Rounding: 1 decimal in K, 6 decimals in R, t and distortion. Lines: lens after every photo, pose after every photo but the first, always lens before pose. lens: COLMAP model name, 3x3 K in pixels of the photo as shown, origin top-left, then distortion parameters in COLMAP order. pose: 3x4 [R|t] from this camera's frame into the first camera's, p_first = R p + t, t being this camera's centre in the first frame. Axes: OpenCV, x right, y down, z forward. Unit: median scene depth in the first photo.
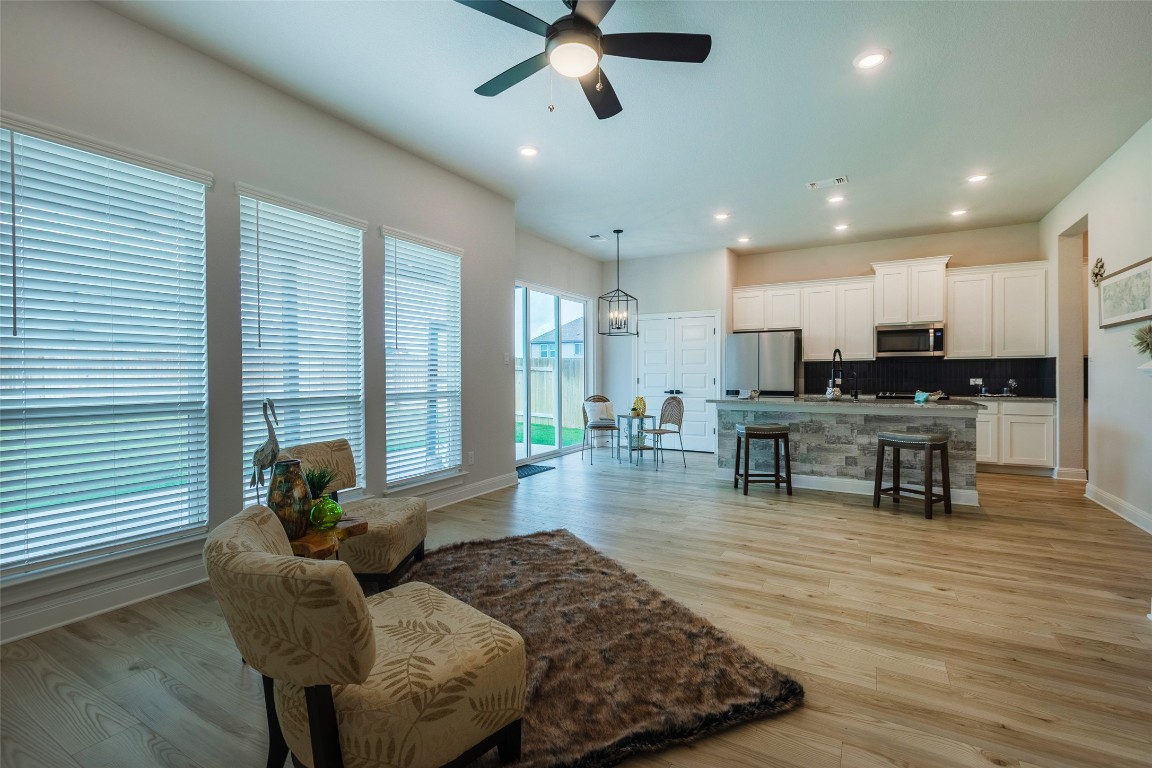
lens RADIAL K [[530.5, 0, 568.7], [0, 530.5, 381.2], [0, 0, 1]] dist [0.001271, -0.000282]
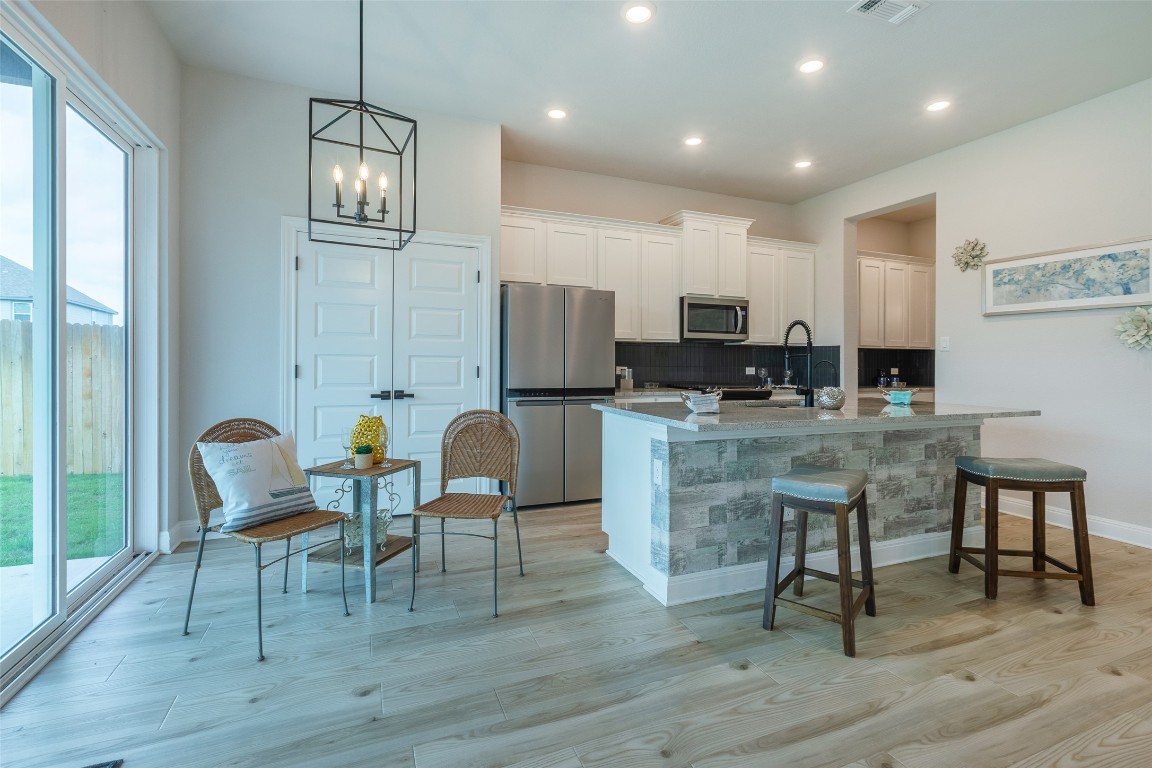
lens RADIAL K [[530.5, 0, 603.5], [0, 530.5, 359.3], [0, 0, 1]] dist [0.001271, -0.000282]
pose [[0.587767, 0.010941, 0.808956, -0.093222], [-0.003996, 0.999936, -0.010621, -0.008678], [-0.809021, 0.003010, 0.587773, 0.718941]]
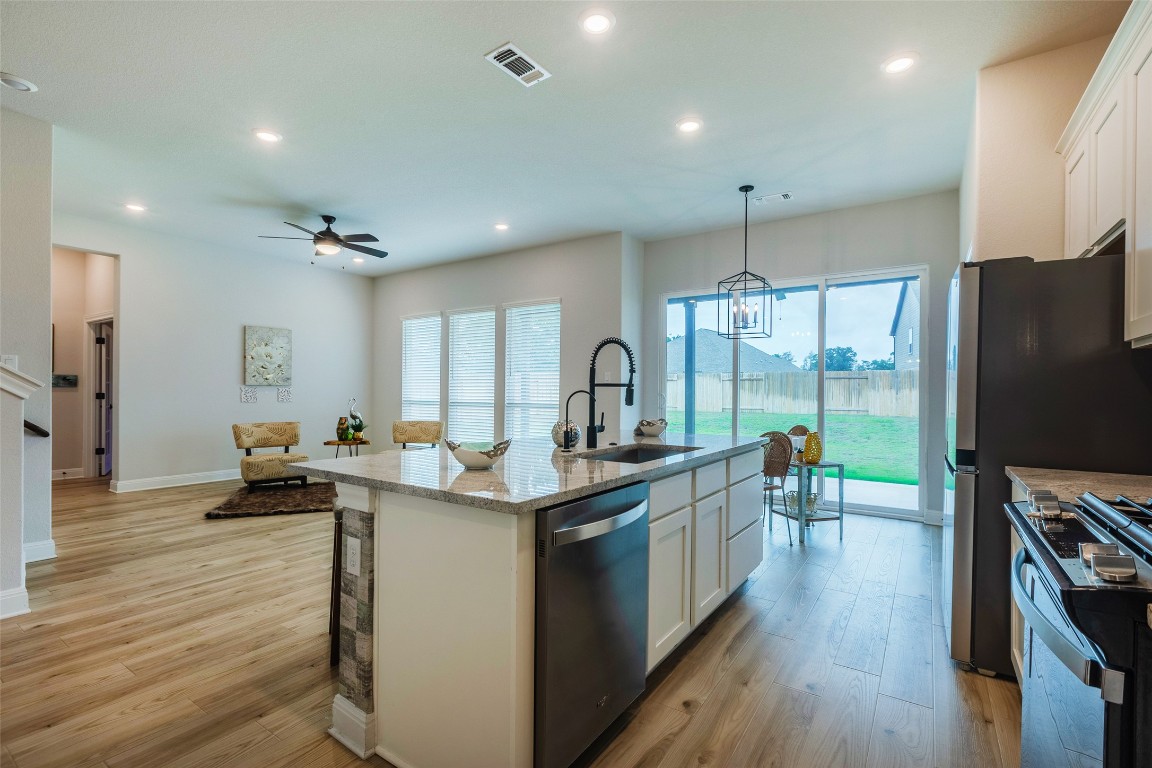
lens RADIAL K [[530.5, 0, 594.9], [0, 530.5, 396.9], [0, 0, 1]] dist [0.001271, -0.000282]
pose [[-0.068048, 0.011261, -0.997618, 0.849363], [-0.018200, 0.999756, 0.012527, -0.014248], [0.997516, 0.019009, -0.067827, 0.900706]]
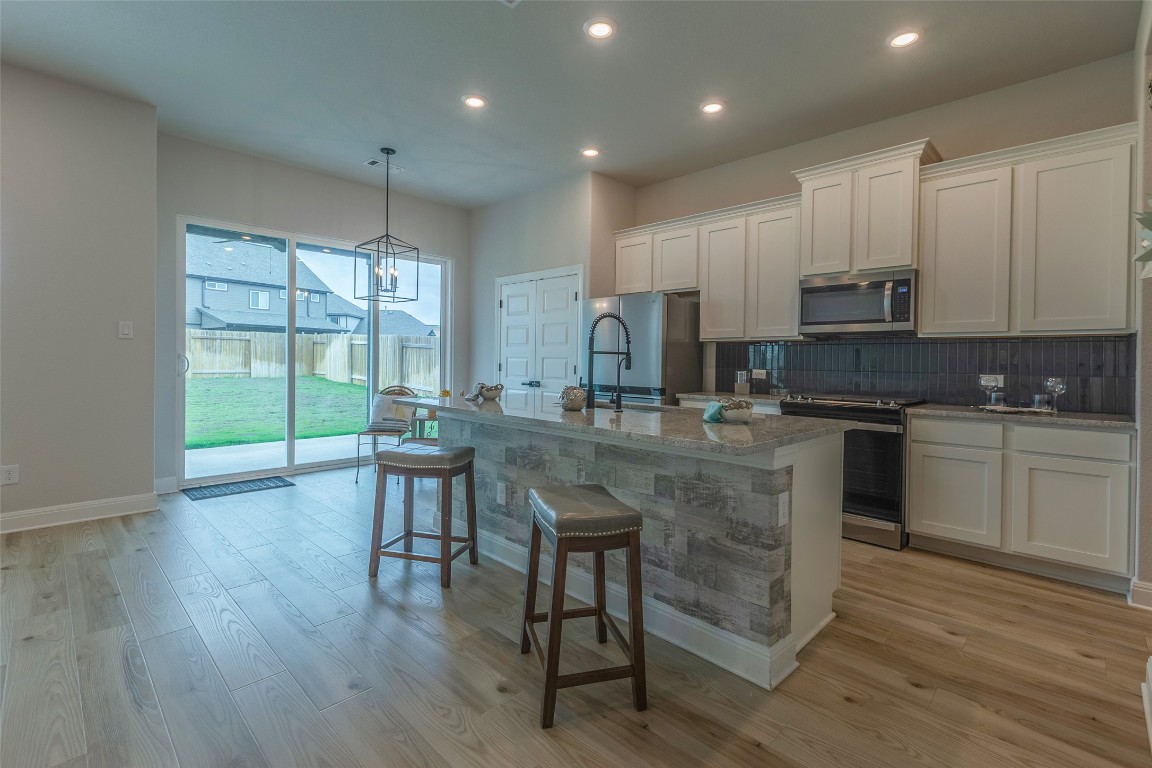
lens RADIAL K [[530.5, 0, 554.5], [0, 530.5, 365.1], [0, 0, 1]] dist [0.001271, -0.000282]
pose [[0.966123, 0.018706, -0.257402, 0.514975], [-0.019250, 0.999815, 0.000408, -0.006829], [0.257362, 0.004560, 0.966304, 0.406421]]
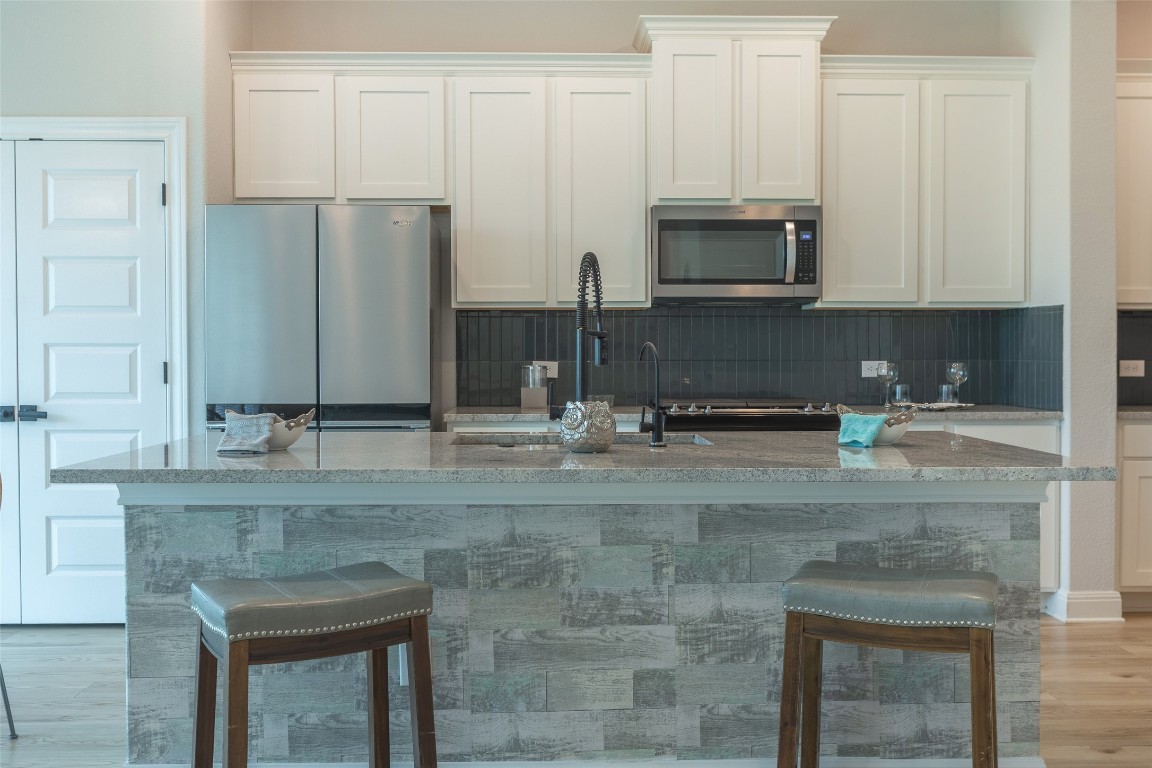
lens RADIAL K [[1138.1, 0, 604.4], [0, 1138.1, 377.5], [0, 0, 1]] dist [-0.007951, 0.000000]
pose [[0.840547, -0.011390, 0.541619, 0.174800], [0.004244, 0.999887, 0.014440, -0.005927], [-0.541723, -0.009838, 0.840500, 0.446190]]
